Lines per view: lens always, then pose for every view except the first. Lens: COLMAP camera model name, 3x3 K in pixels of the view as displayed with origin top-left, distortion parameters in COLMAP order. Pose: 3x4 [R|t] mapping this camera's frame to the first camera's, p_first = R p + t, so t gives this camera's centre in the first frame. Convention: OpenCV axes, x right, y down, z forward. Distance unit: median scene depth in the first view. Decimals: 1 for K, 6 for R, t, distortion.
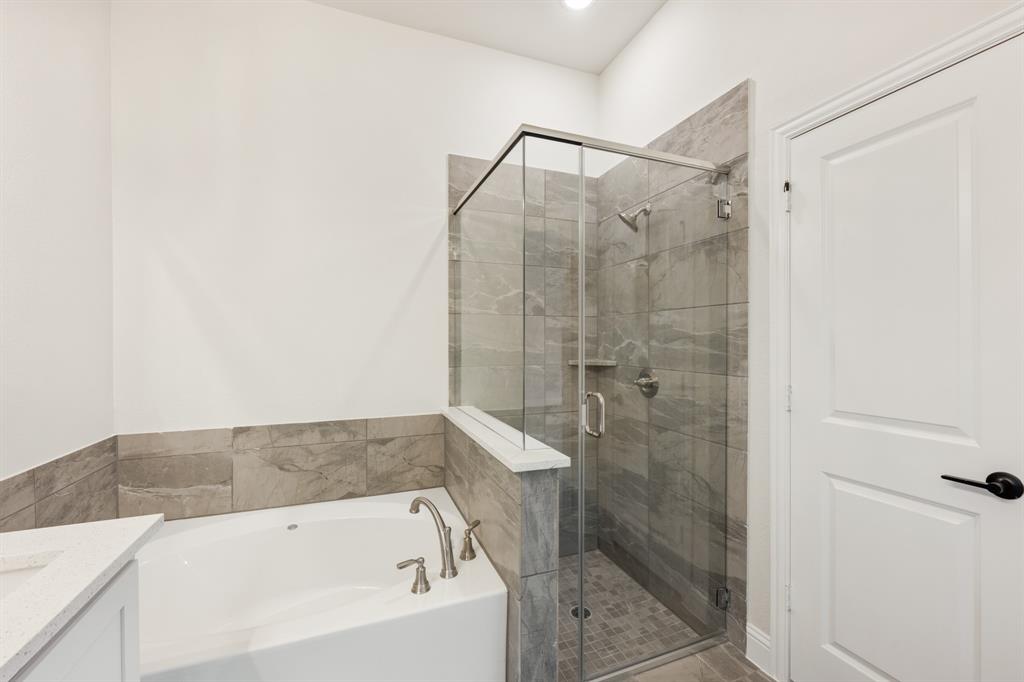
lens RADIAL K [[413.7, 0, 509.0], [0, 413.7, 339.0], [0, 0, 1]] dist [-0.001741, -0.000493]
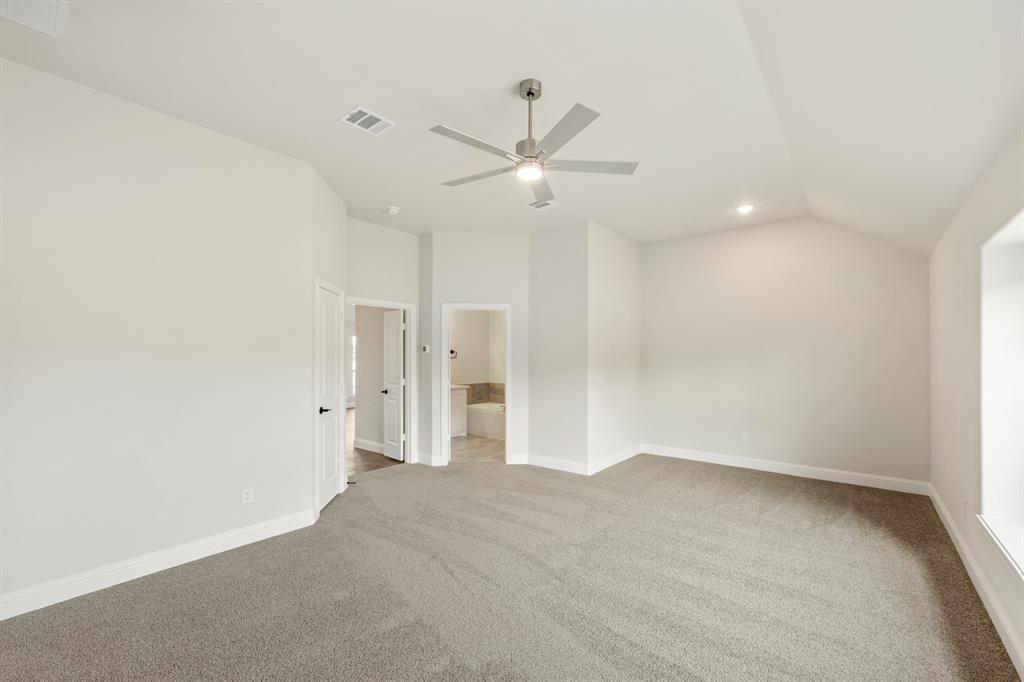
lens RADIAL K [[421.4, 0, 508.8], [0, 421.4, 351.6], [0, 0, 1]] dist [-0.000773, -0.000175]
pose [[0.490699, -0.001790, -0.871327, 3.285927], [-0.001590, 0.999994, -0.002950, -0.106658], [0.871328, 0.002833, 0.490693, -1.157752]]
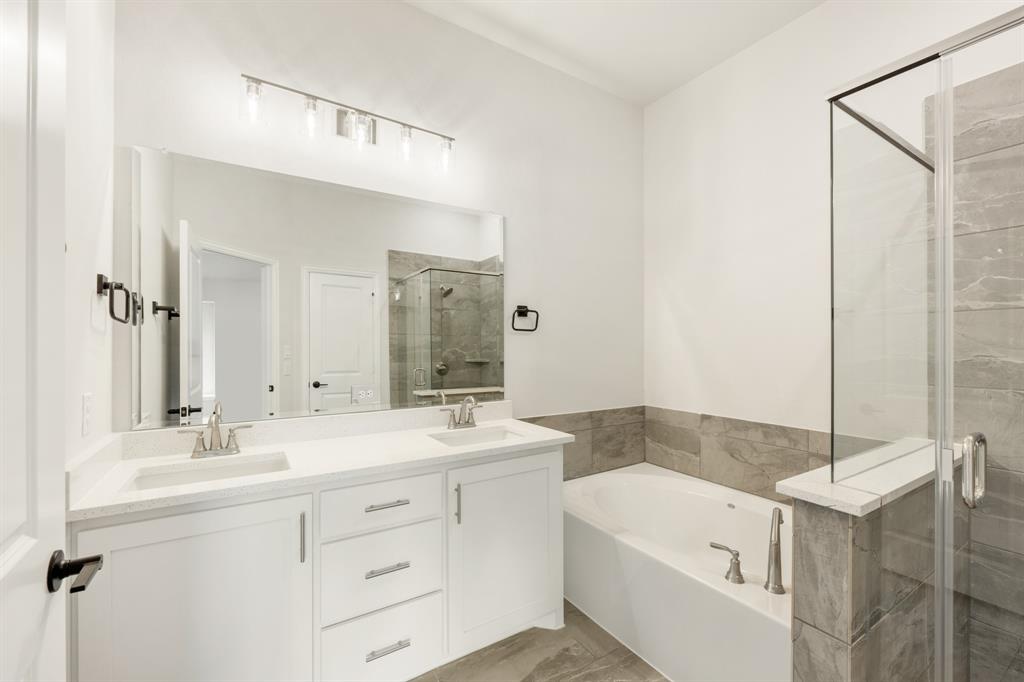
lens RADIAL K [[413.7, 0, 509.0], [0, 413.7, 339.0], [0, 0, 1]] dist [-0.001741, -0.000493]
pose [[0.201049, -0.013335, -0.979491, 0.515130], [0.000836, 0.999909, -0.013441, -0.005644], [0.979581, 0.001884, 0.201041, 0.145283]]
